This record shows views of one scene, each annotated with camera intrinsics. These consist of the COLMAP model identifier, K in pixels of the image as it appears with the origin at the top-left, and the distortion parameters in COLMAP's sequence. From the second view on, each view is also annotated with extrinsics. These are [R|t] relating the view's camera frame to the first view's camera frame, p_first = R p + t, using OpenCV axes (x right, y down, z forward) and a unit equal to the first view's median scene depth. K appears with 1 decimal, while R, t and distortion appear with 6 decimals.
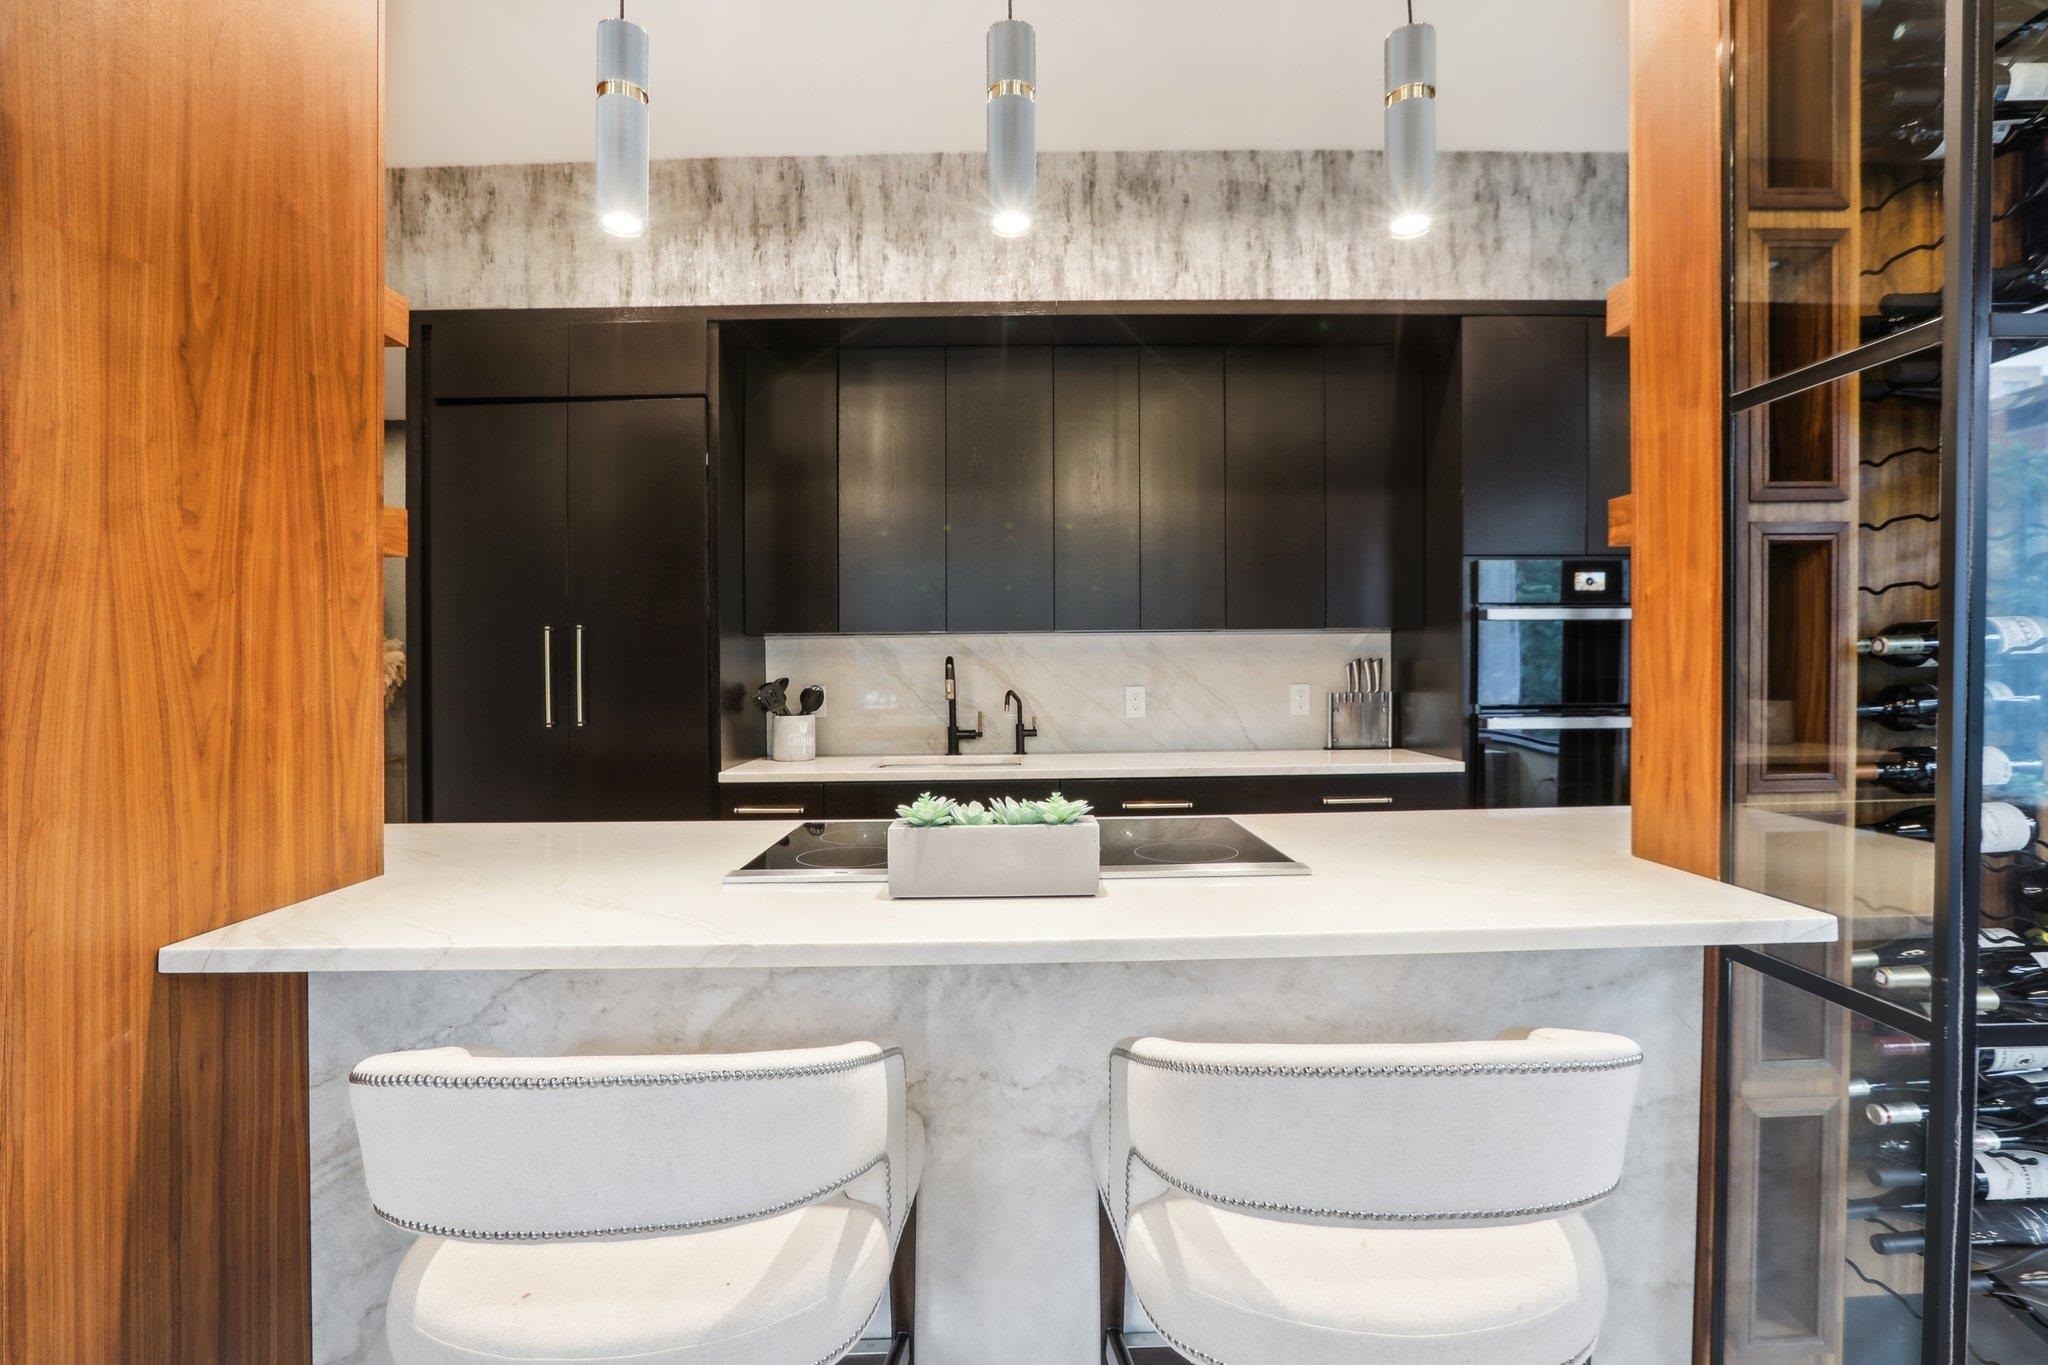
lens RADIAL K [[942.5, 0, 1025.0], [0, 942.5, 662.7], [0, 0, 1]] dist [-0.030011, 0.000438]
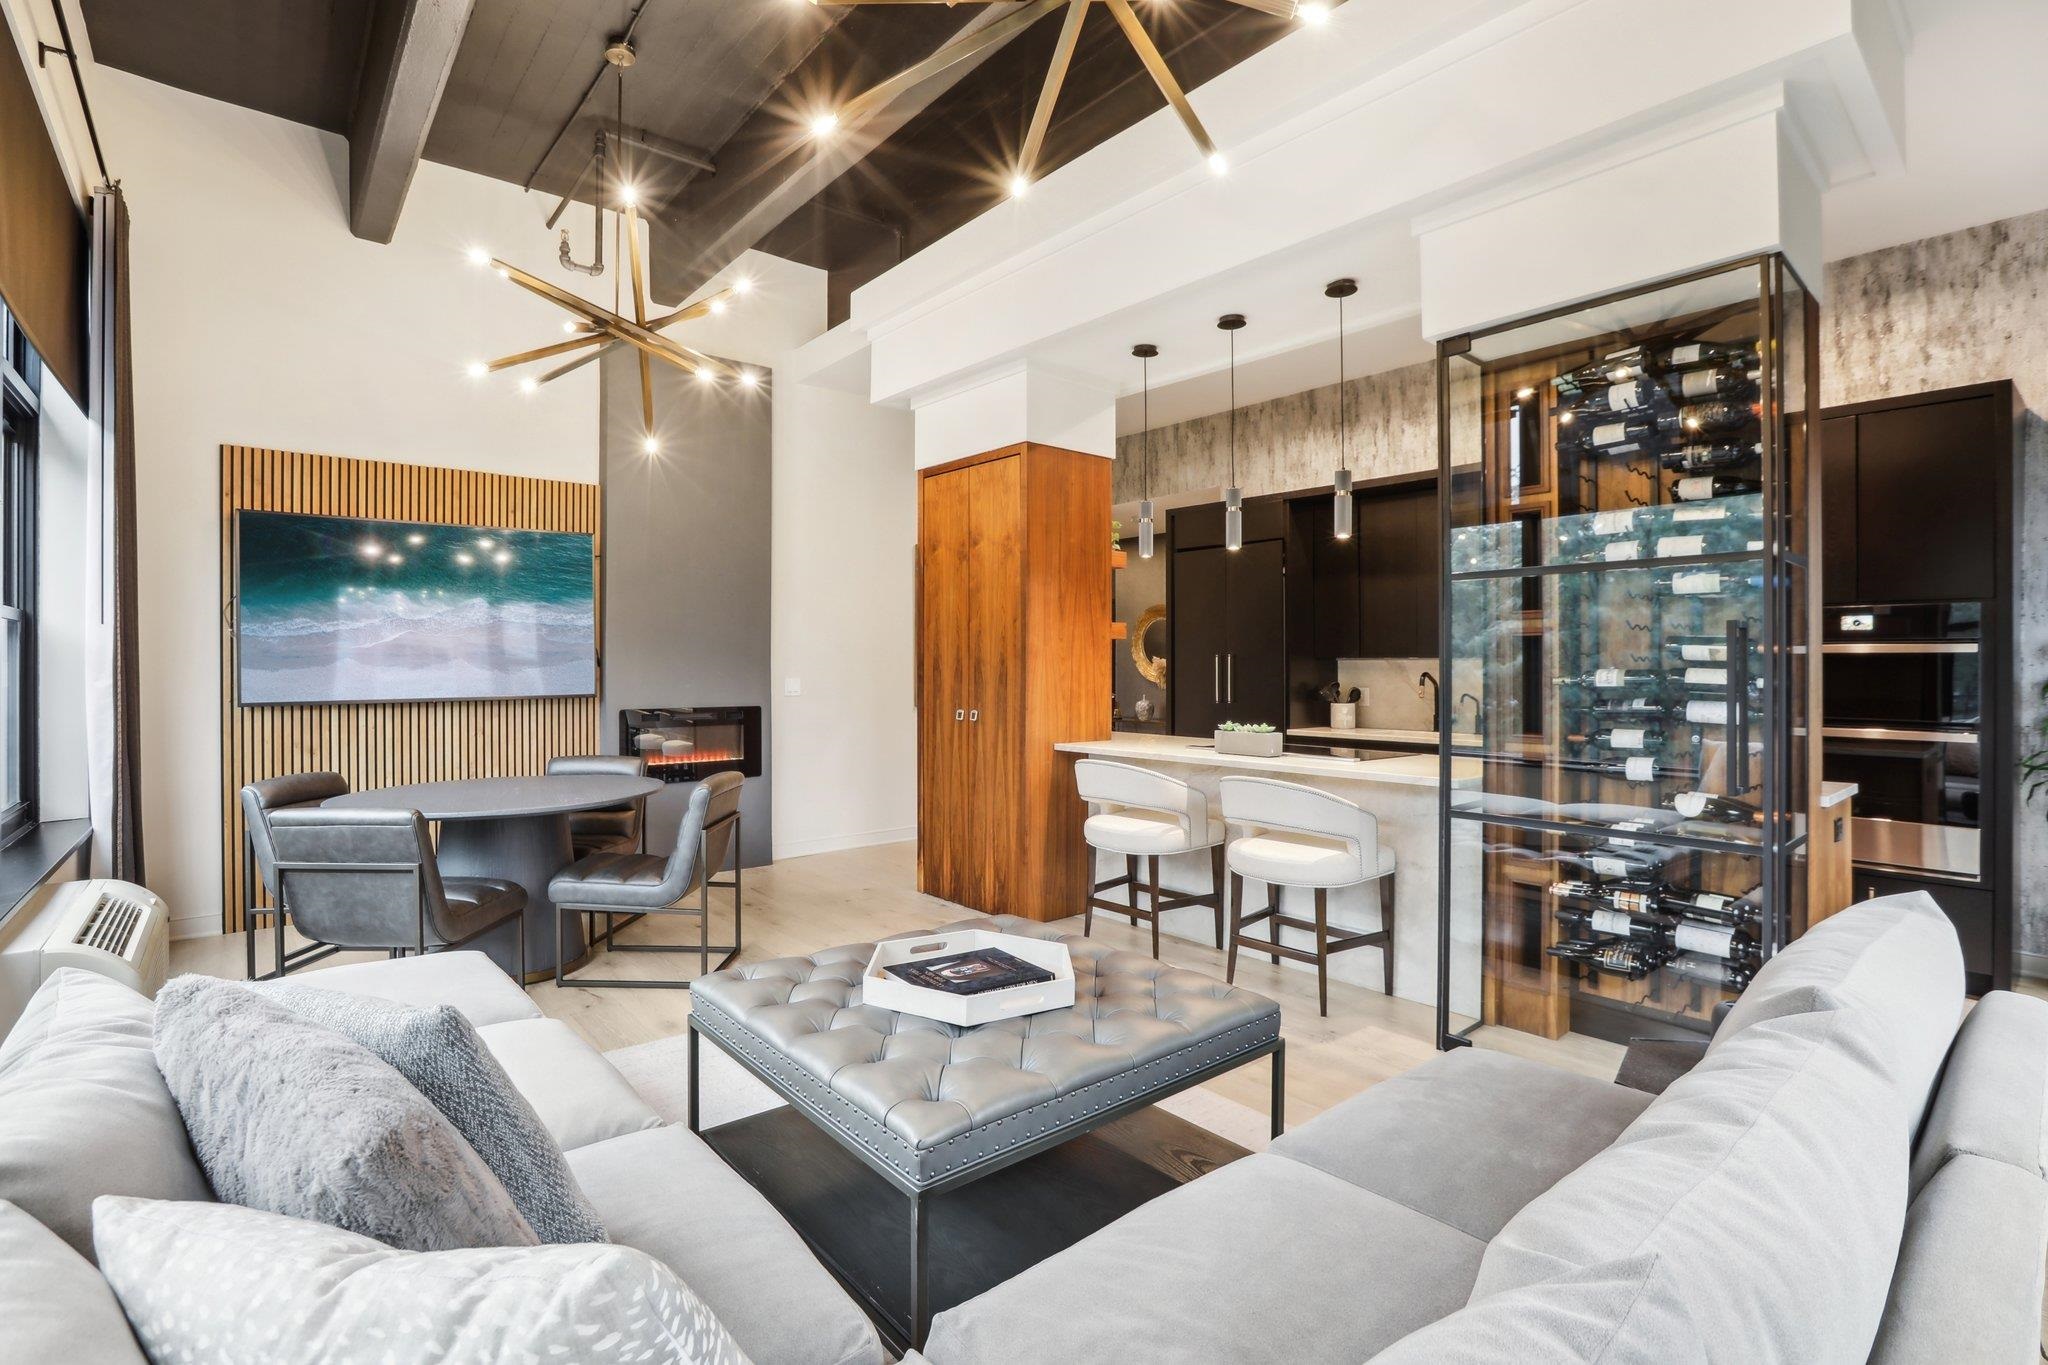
lens RADIAL K [[942.5, 0, 1023.2], [0, 942.5, 675.1], [0, 0, 1]] dist [-0.030011, 0.000438]
pose [[0.637617, 0.019836, -0.770098, 0.709094], [-0.008002, 0.999785, 0.019128, -0.025378], [0.770312, -0.006034, 0.637639, -0.578006]]
